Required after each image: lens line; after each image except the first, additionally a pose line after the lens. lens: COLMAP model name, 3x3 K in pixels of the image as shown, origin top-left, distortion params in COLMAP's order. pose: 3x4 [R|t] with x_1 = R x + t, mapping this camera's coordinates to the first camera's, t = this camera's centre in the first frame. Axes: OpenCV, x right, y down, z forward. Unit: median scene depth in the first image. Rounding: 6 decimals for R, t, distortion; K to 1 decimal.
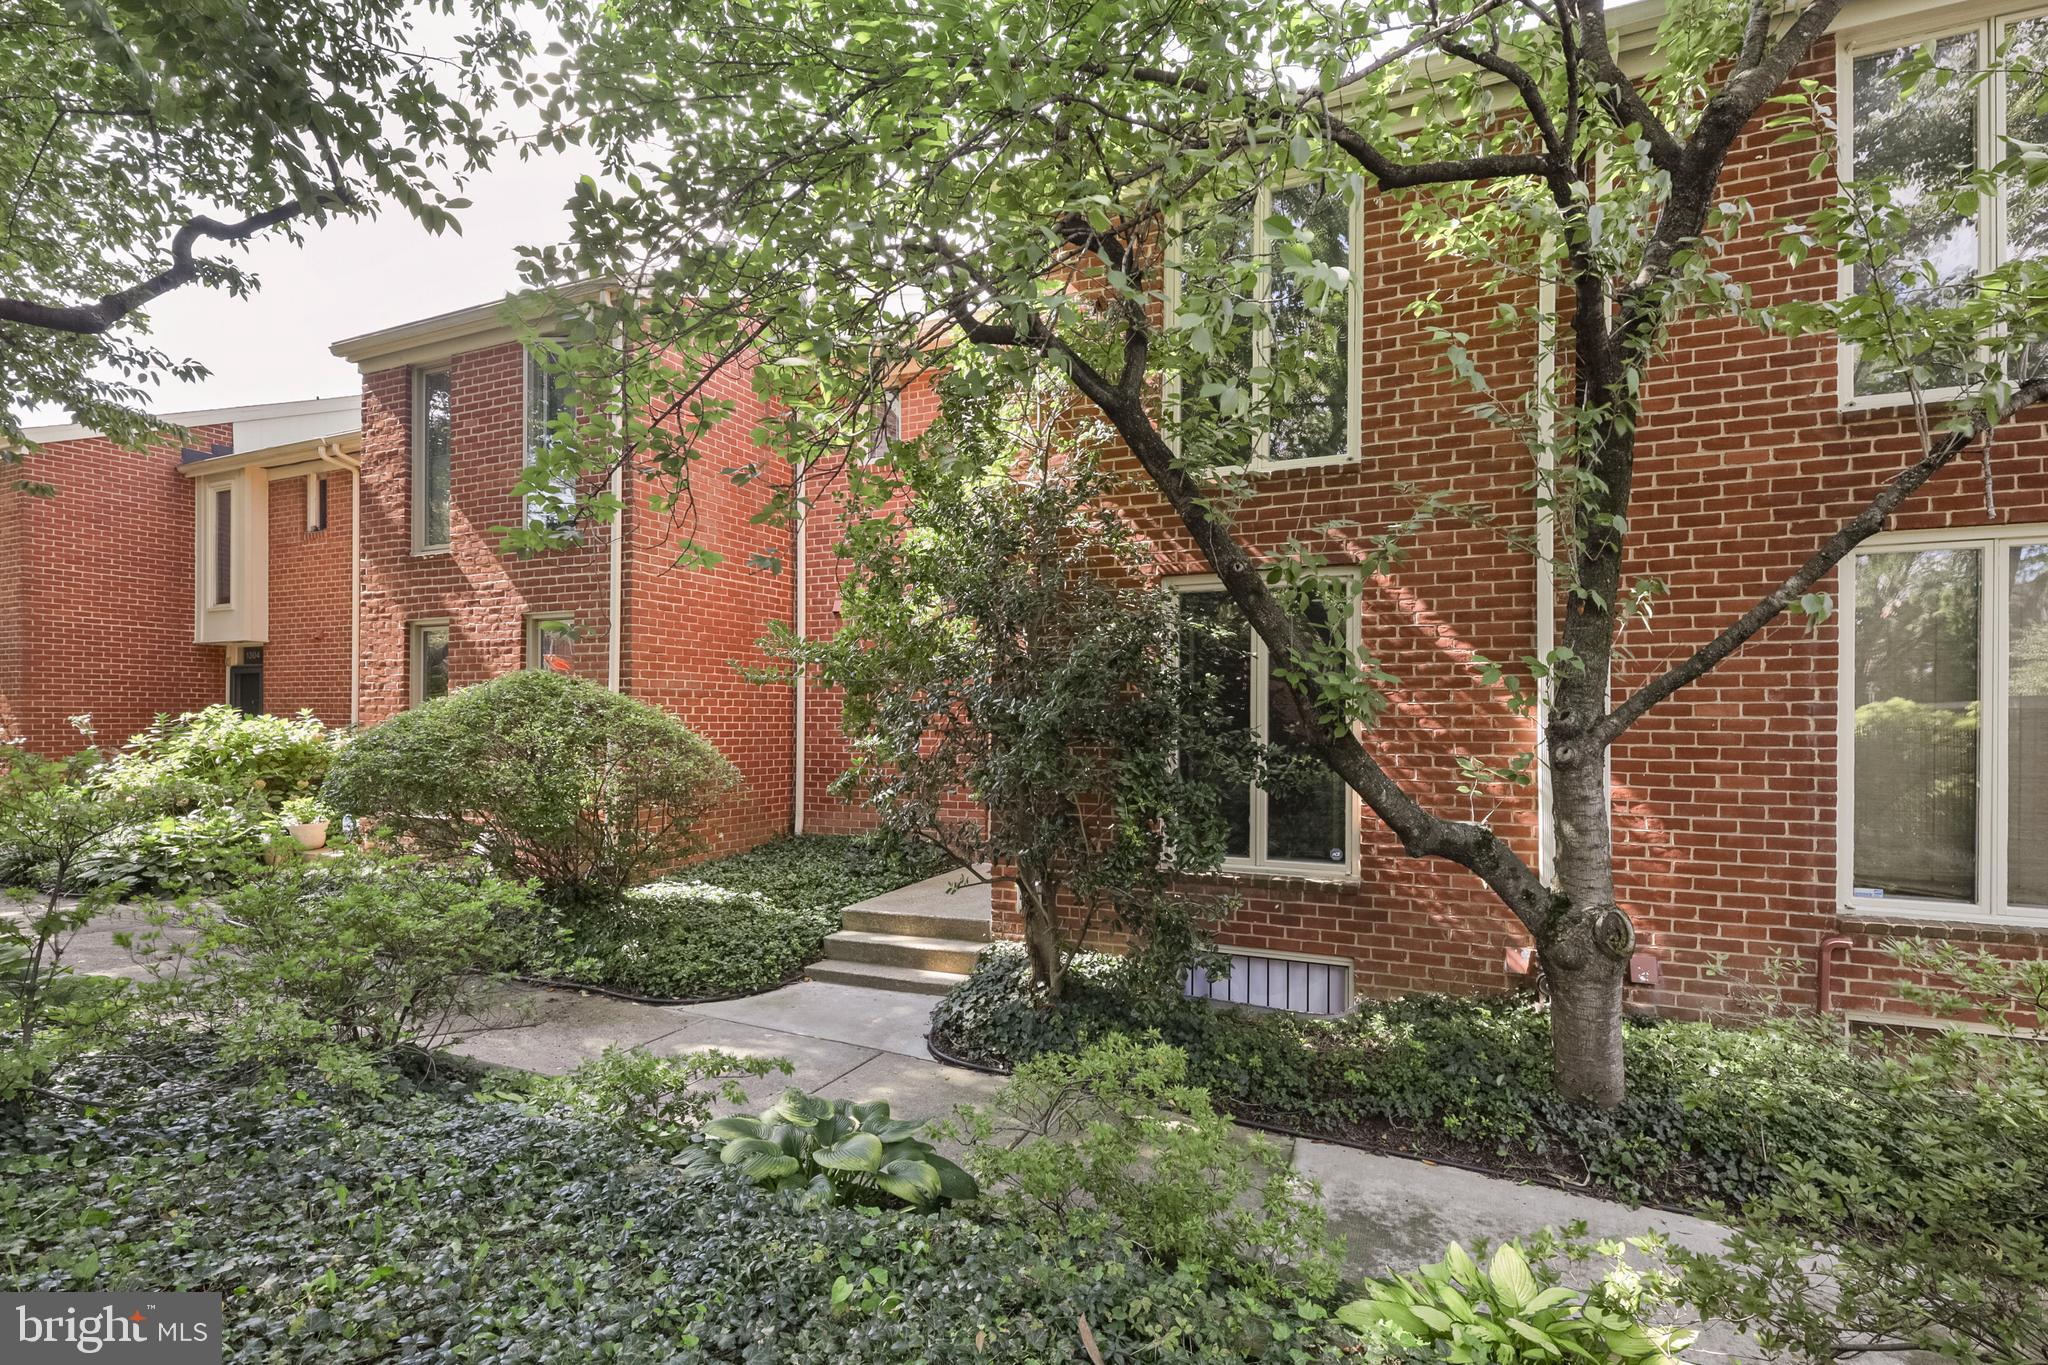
lens RADIAL K [[949.7, 0, 1048.6], [0, 949.7, 723.6], [0, 0, 1]] dist [0.000817, -0.000855]
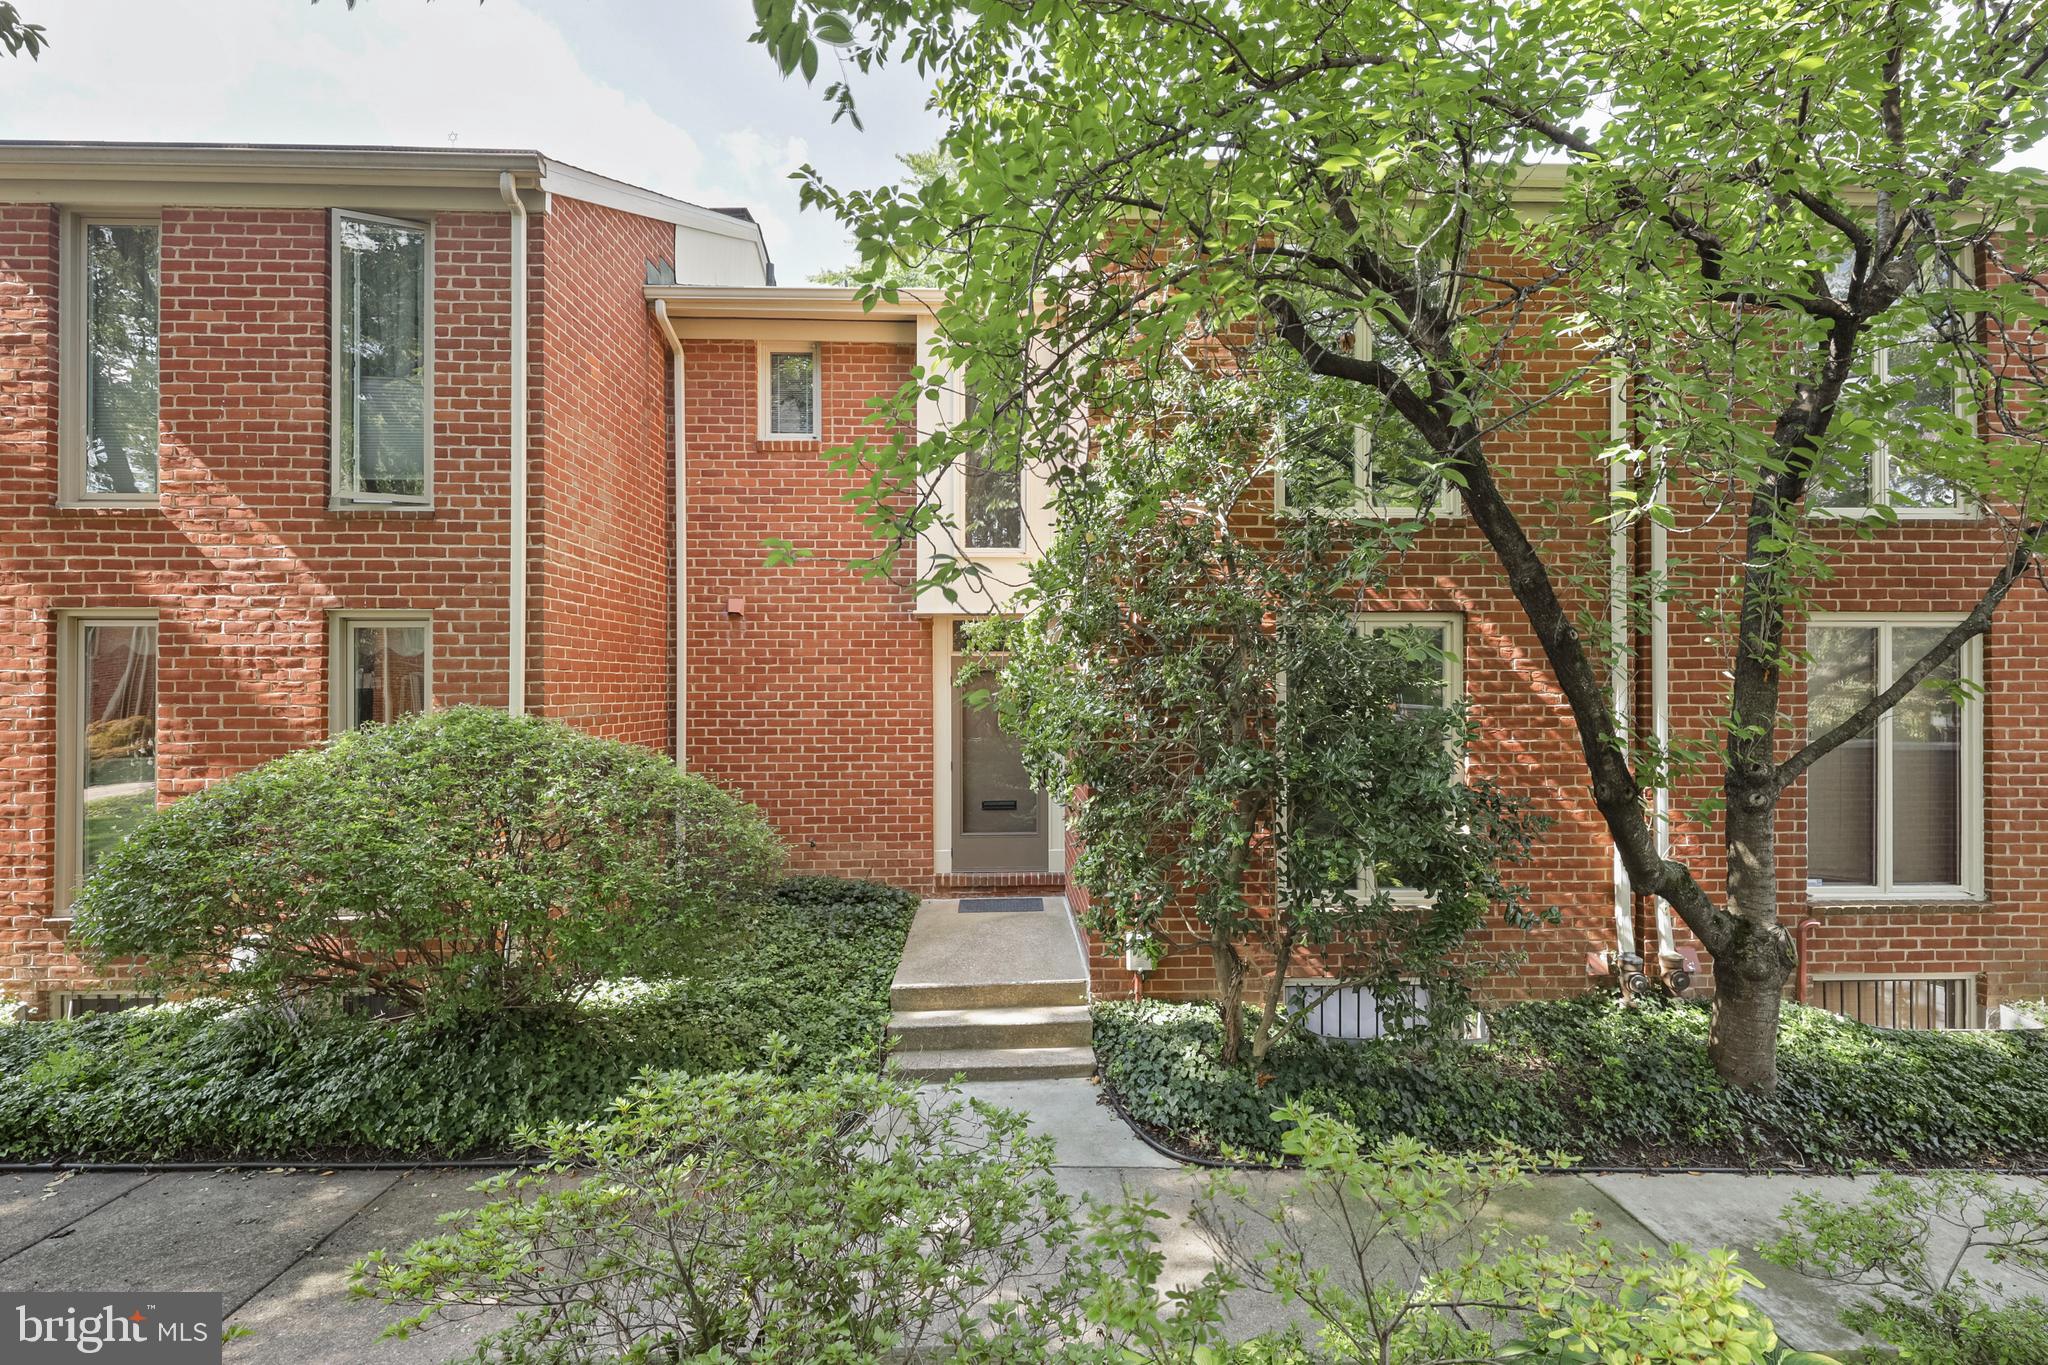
lens RADIAL K [[927.5, 0, 1024.0], [0, 927.5, 682.5], [0, 0, 1]] dist [0.000727, 0.000106]
pose [[0.899871, -0.003930, 0.436139, -0.520293], [0.005695, 0.999980, -0.002739, -0.077583], [-0.436120, 0.004948, 0.899875, 0.237063]]
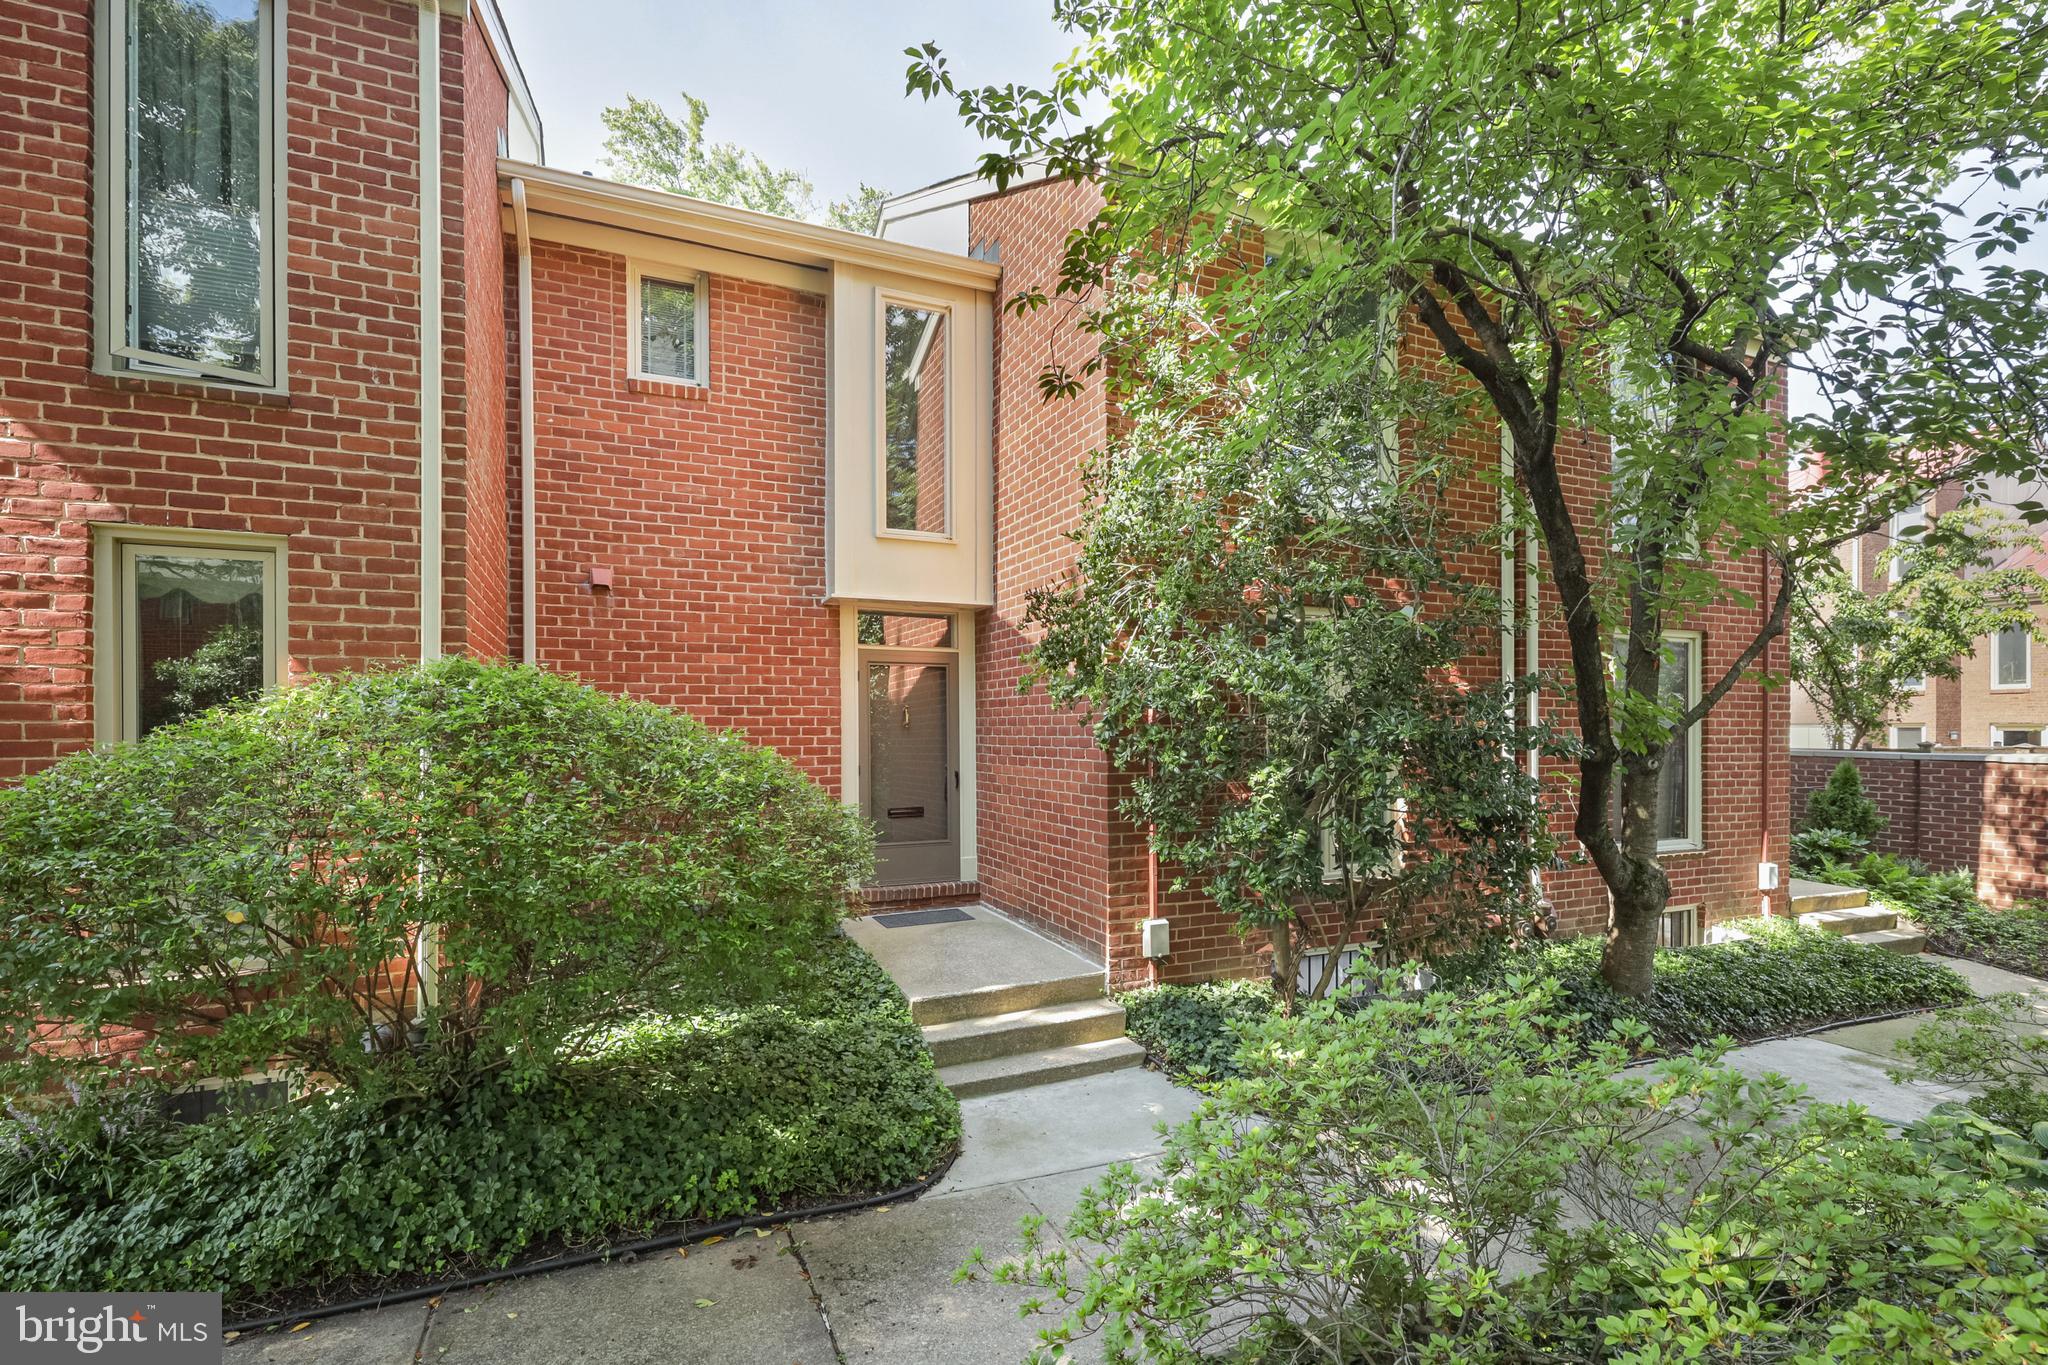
lens RADIAL K [[949.7, 0, 1048.6], [0, 949.7, 723.6], [0, 0, 1]] dist [0.000817, -0.000855]
pose [[0.665592, -0.003062, 0.746310, -0.780331], [0.002593, 0.999995, 0.001790, -0.025409], [-0.746312, 0.000744, 0.665596, 0.471648]]
